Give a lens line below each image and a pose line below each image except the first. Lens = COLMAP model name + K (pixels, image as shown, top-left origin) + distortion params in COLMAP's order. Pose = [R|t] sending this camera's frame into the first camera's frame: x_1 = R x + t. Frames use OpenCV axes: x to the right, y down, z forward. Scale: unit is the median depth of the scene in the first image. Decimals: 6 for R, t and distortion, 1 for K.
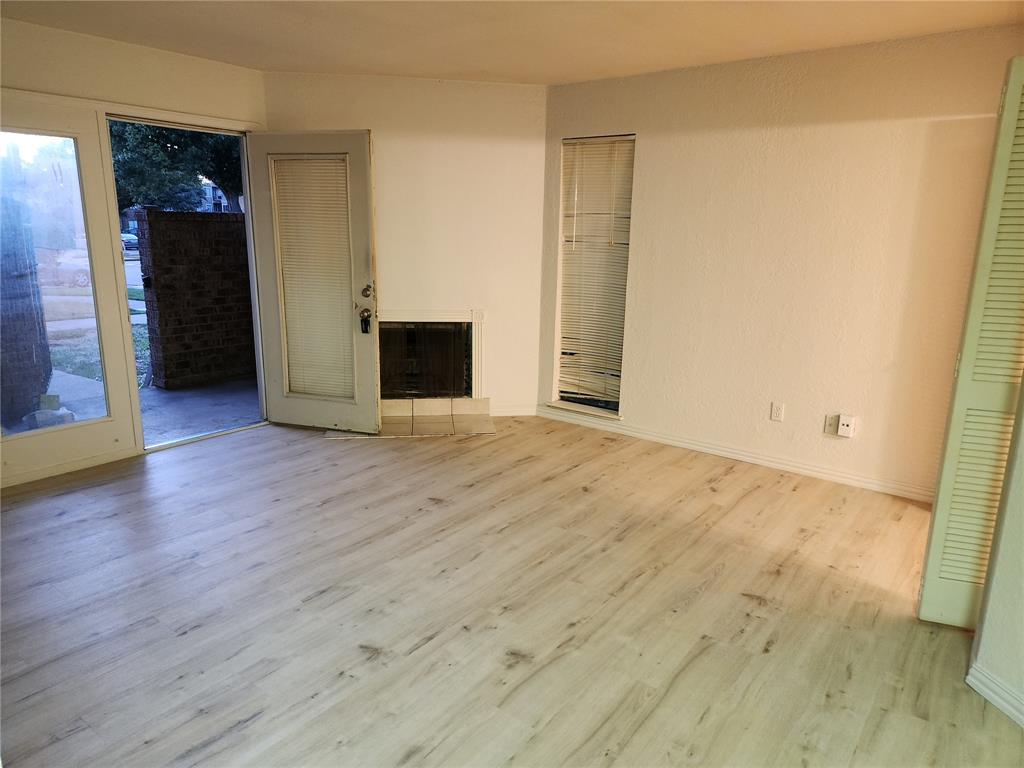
lens RADIAL K [[694.1, 0, 512.0], [0, 694.1, 384.0], [0, 0, 1]] dist [0.094834, -0.094885]
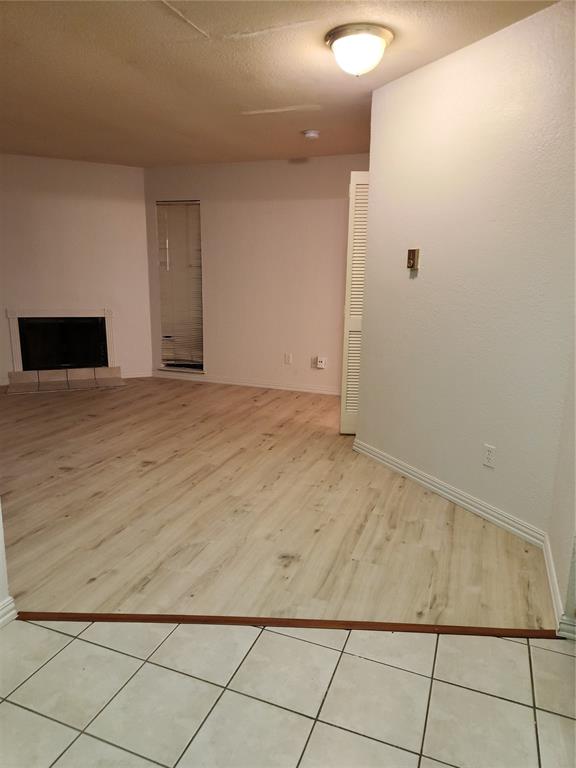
lens RADIAL K [[520.6, 0, 284.0], [0, 520.6, 401.1], [0, 0, 1]] dist [0.094834, -0.094885]
pose [[0.959271, -0.067476, 0.274309, -0.010797], [0.063317, 0.997705, 0.023997, 0.121444], [-0.275299, -0.005651, 0.961342, -0.310513]]
